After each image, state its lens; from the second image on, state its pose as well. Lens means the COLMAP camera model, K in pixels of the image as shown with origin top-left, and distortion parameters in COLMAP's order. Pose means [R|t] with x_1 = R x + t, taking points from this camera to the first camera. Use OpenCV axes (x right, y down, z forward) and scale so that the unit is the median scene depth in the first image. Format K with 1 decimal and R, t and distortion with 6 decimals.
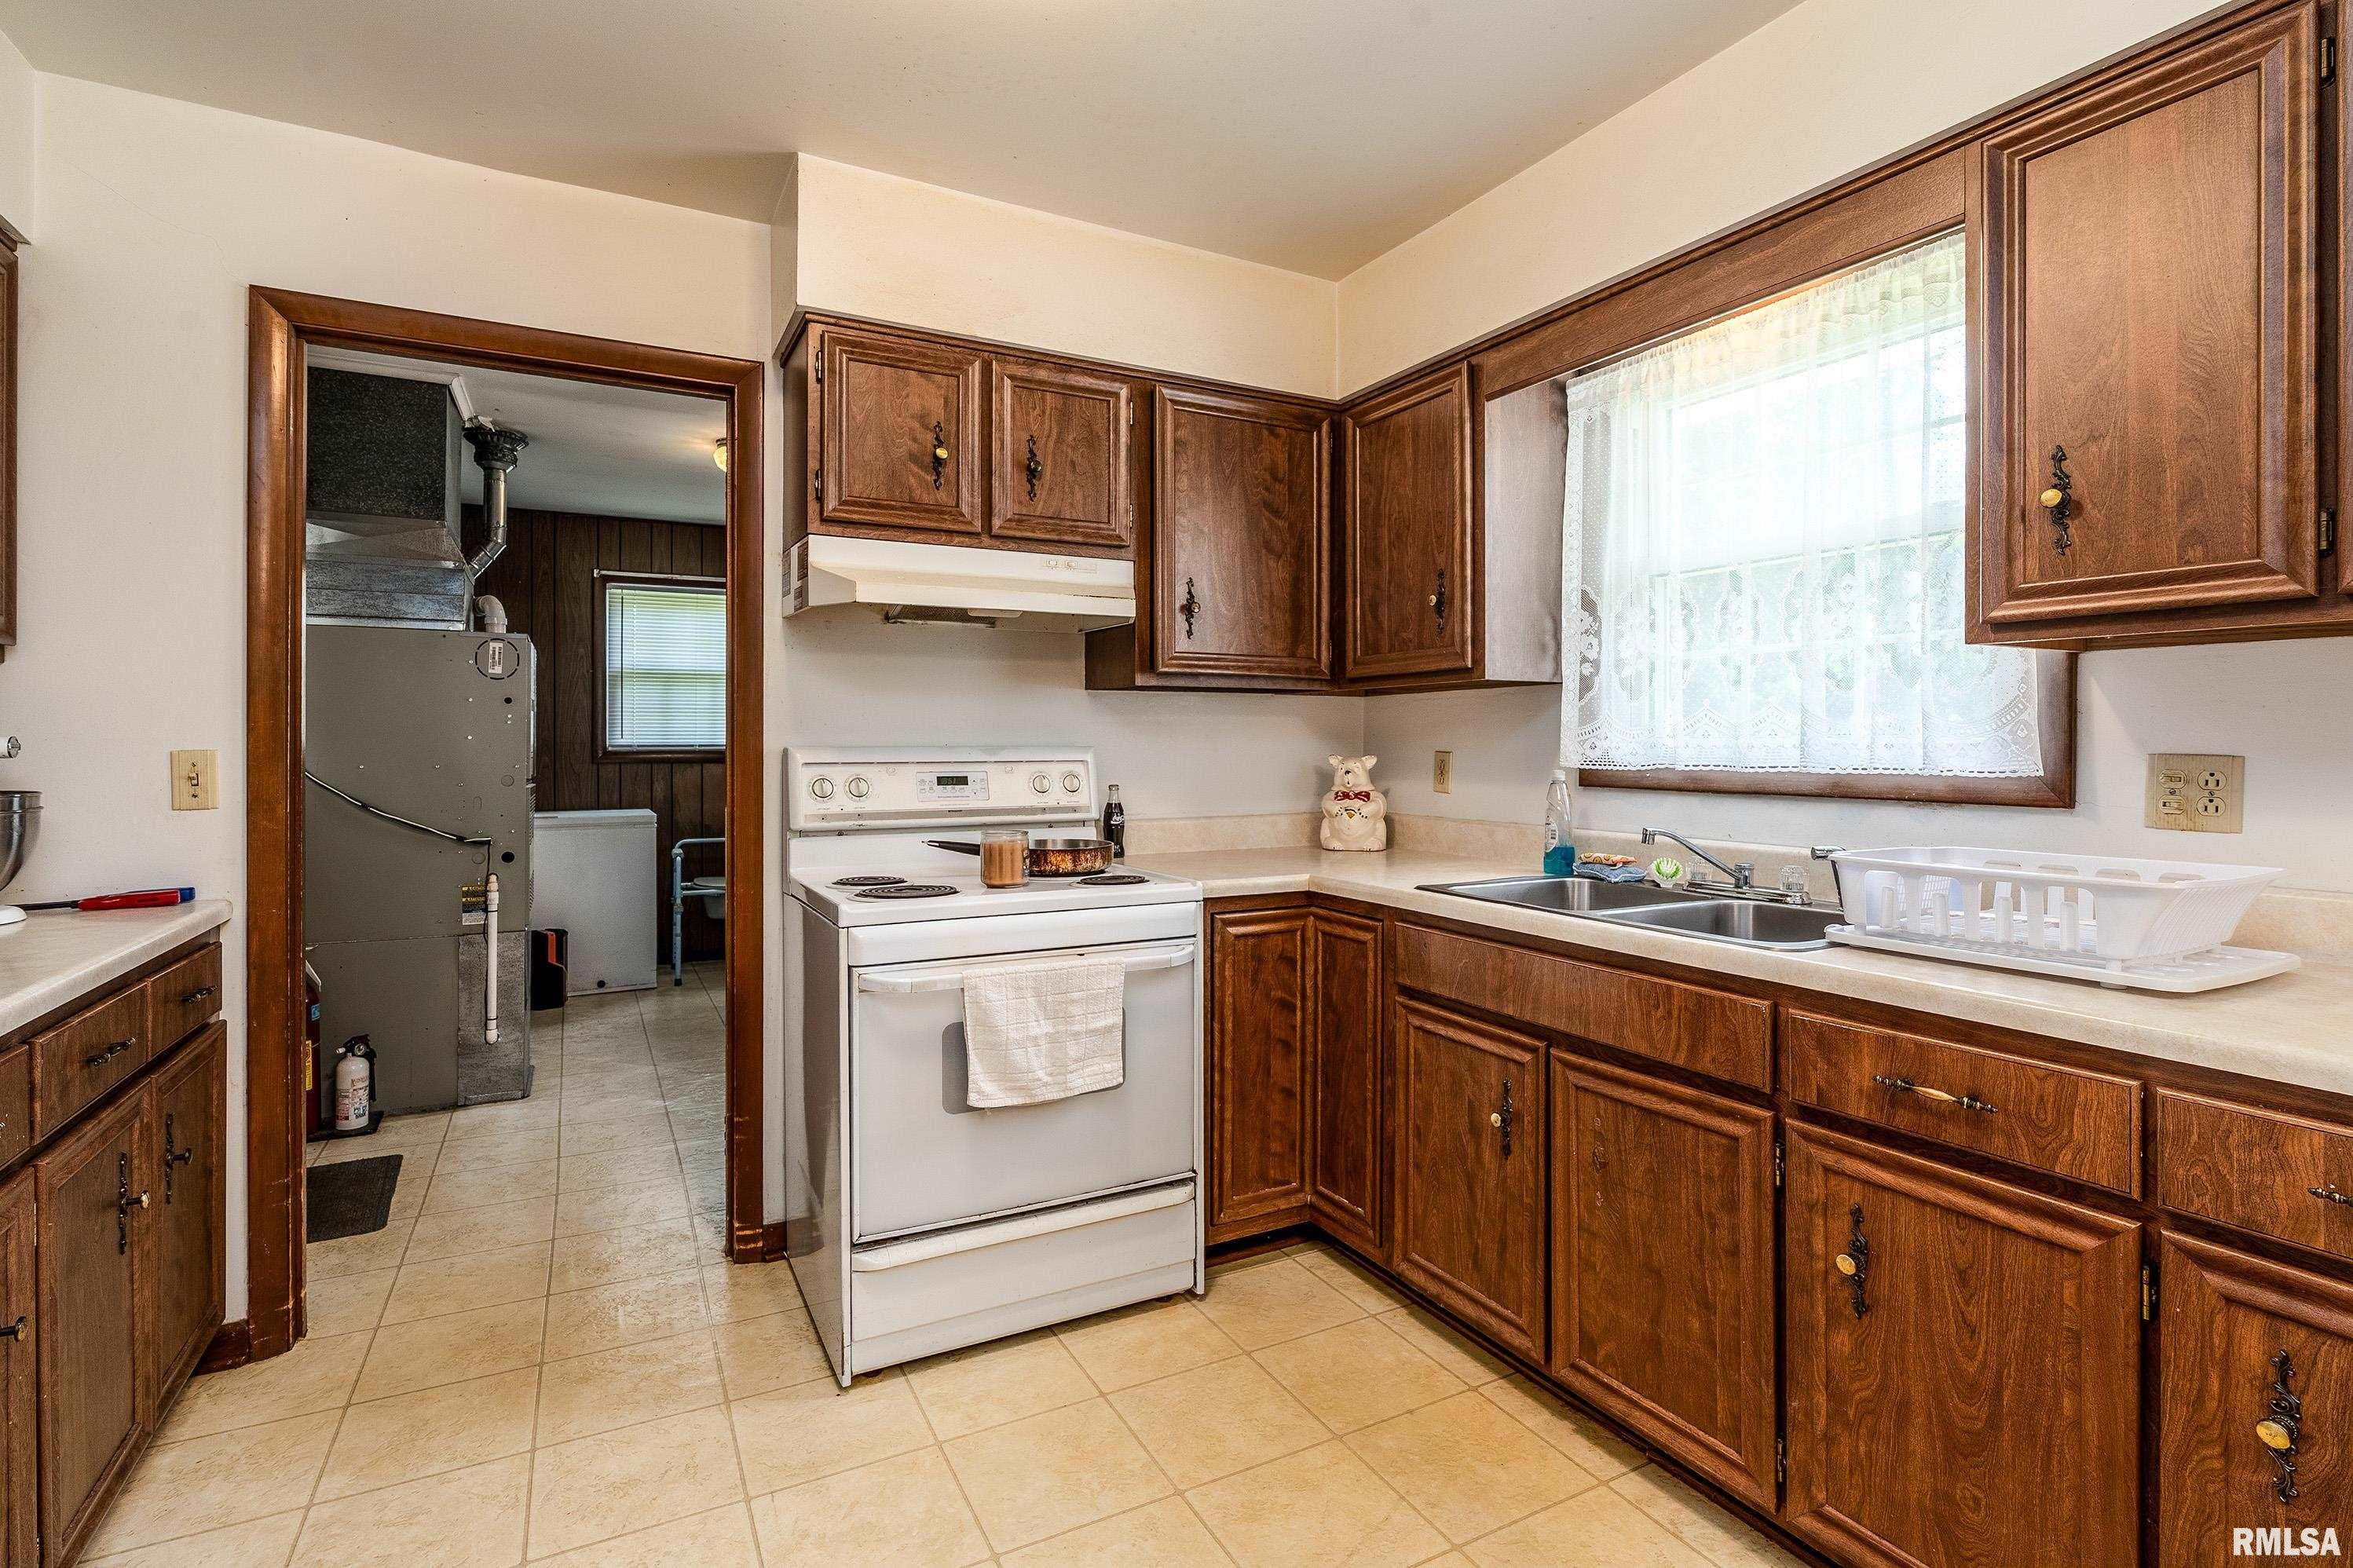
lens RADIAL K [[1127.7, 0, 1176.9], [0, 1127.7, 706.2], [0, 0, 1]] dist [-0.001253, 0.000095]
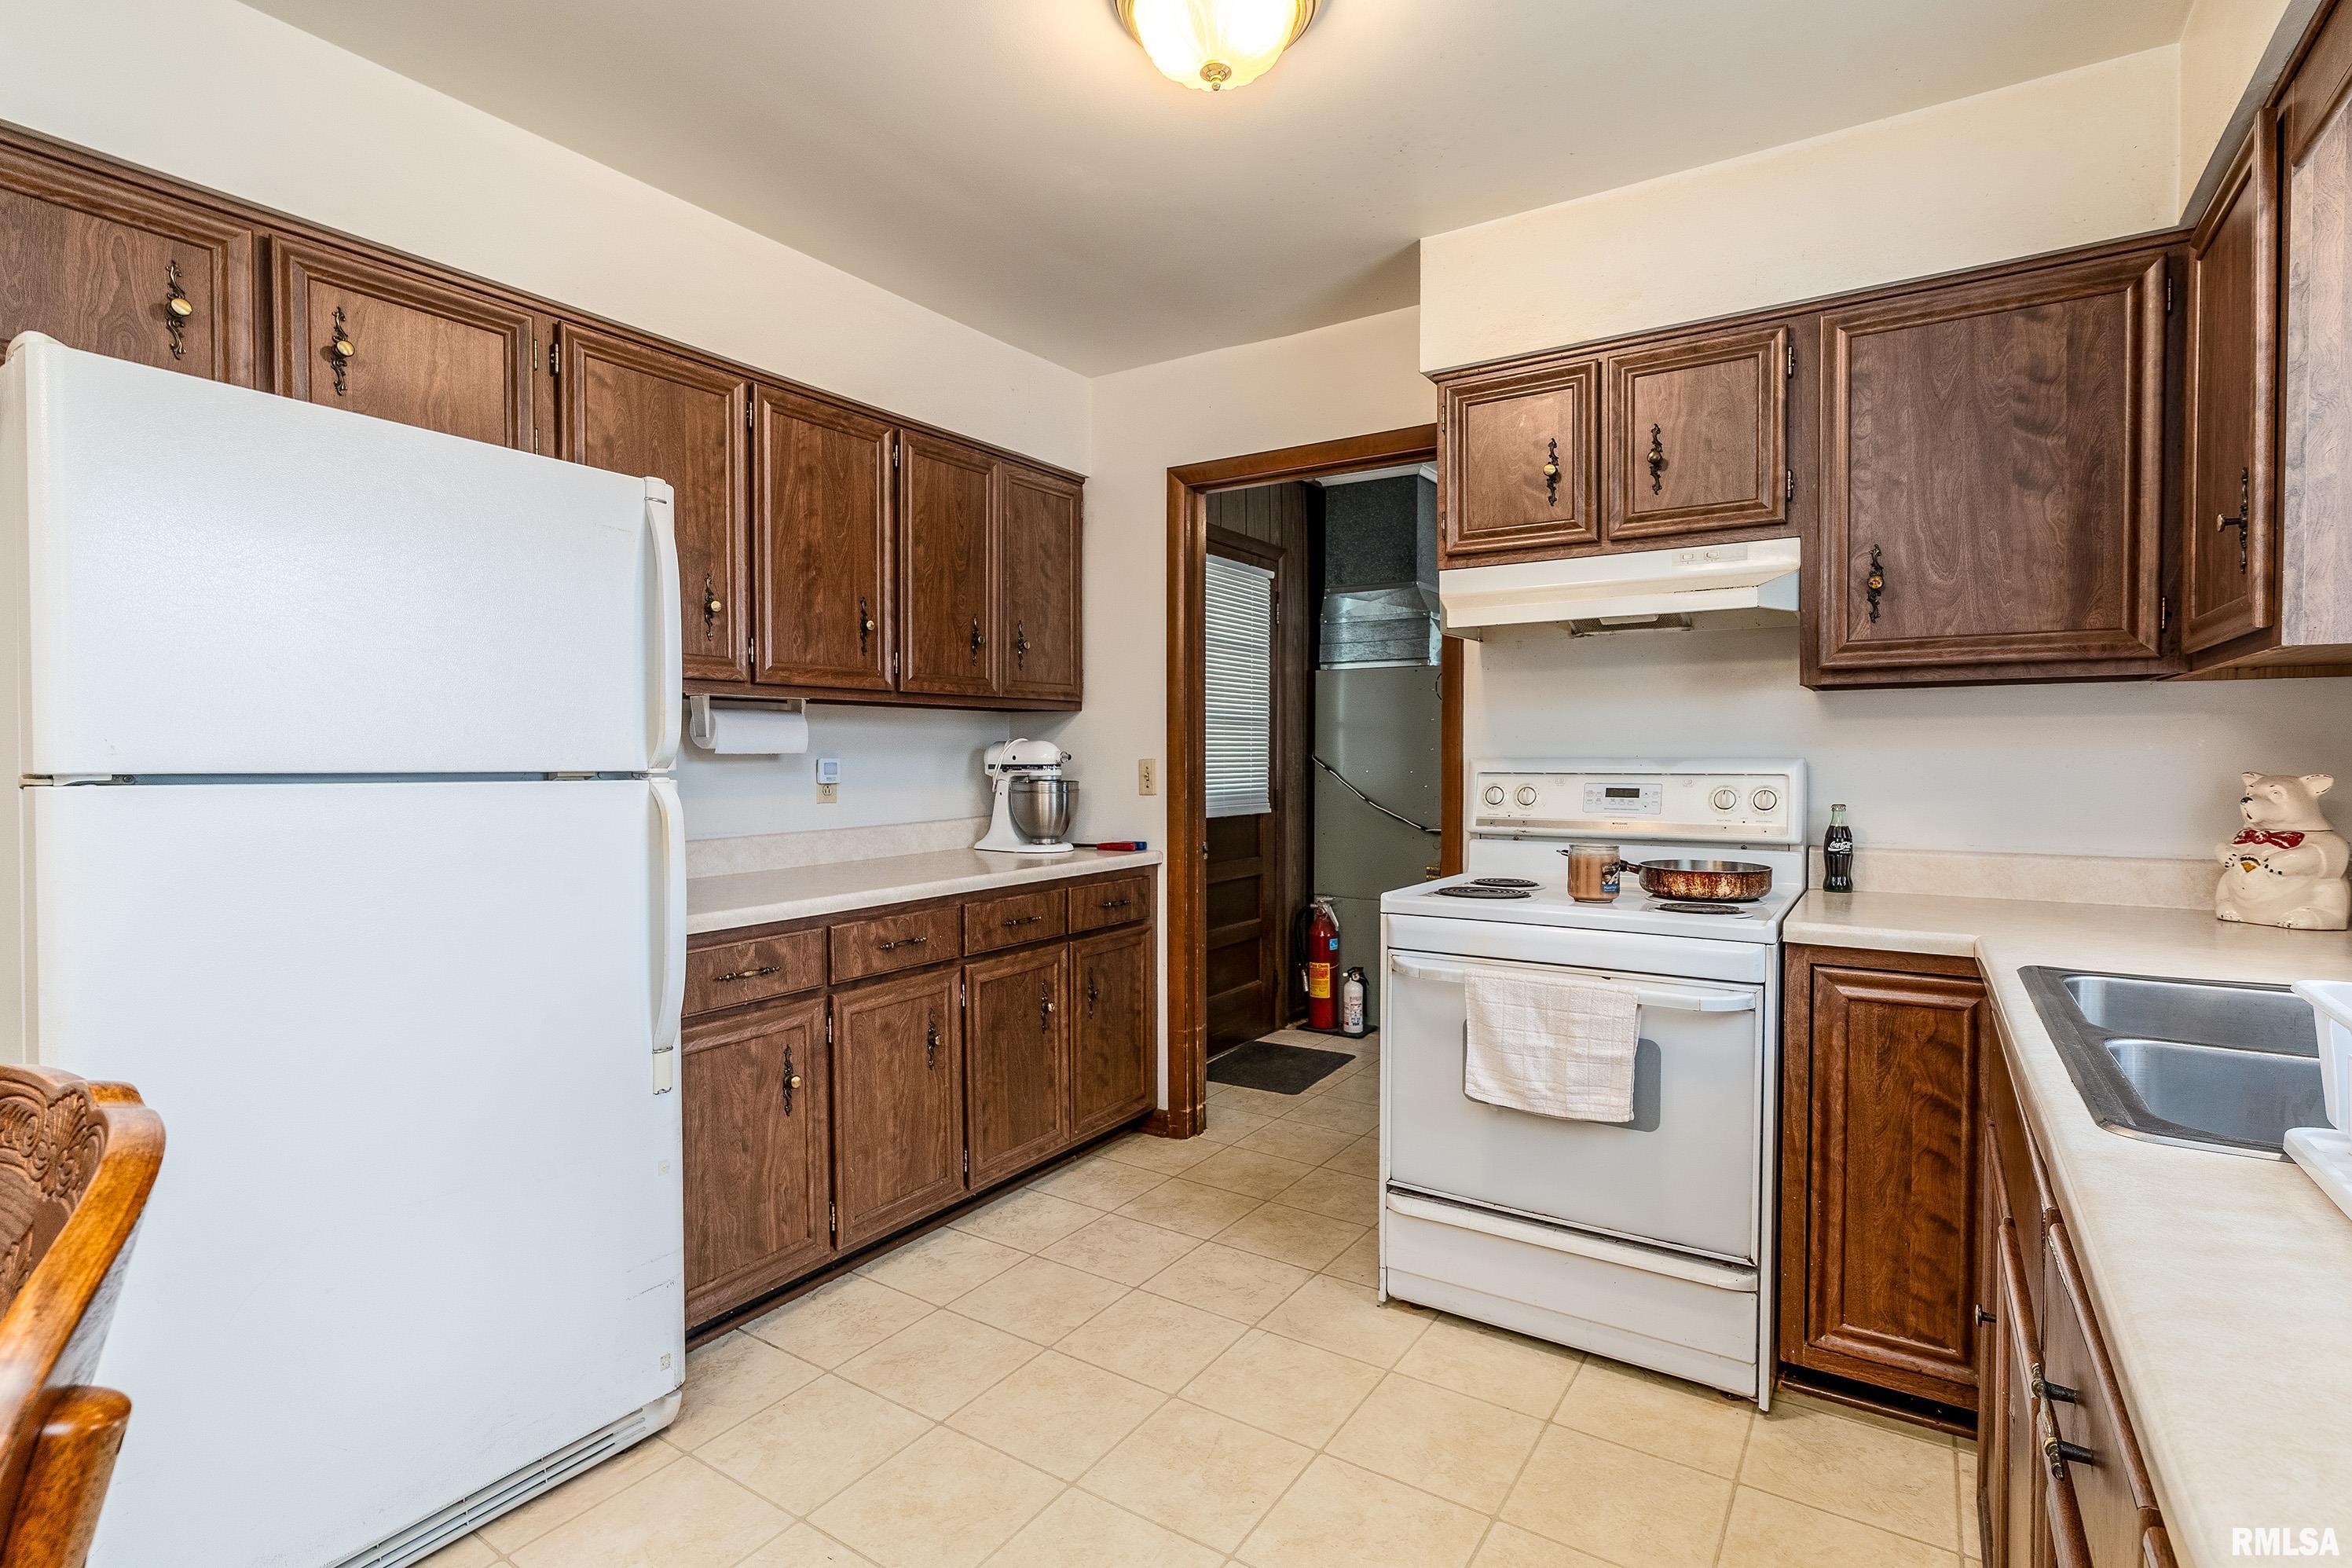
lens RADIAL K [[1113.1, 0, 1174.3], [0, 1113.1, 737.1], [0, 0, 1]] dist [-0.000539, -0.000041]
pose [[0.483720, -0.014265, -0.875107, 0.503653], [0.030104, 0.999547, 0.000346, 0.006244], [0.874705, -0.026512, 0.483930, 0.211706]]
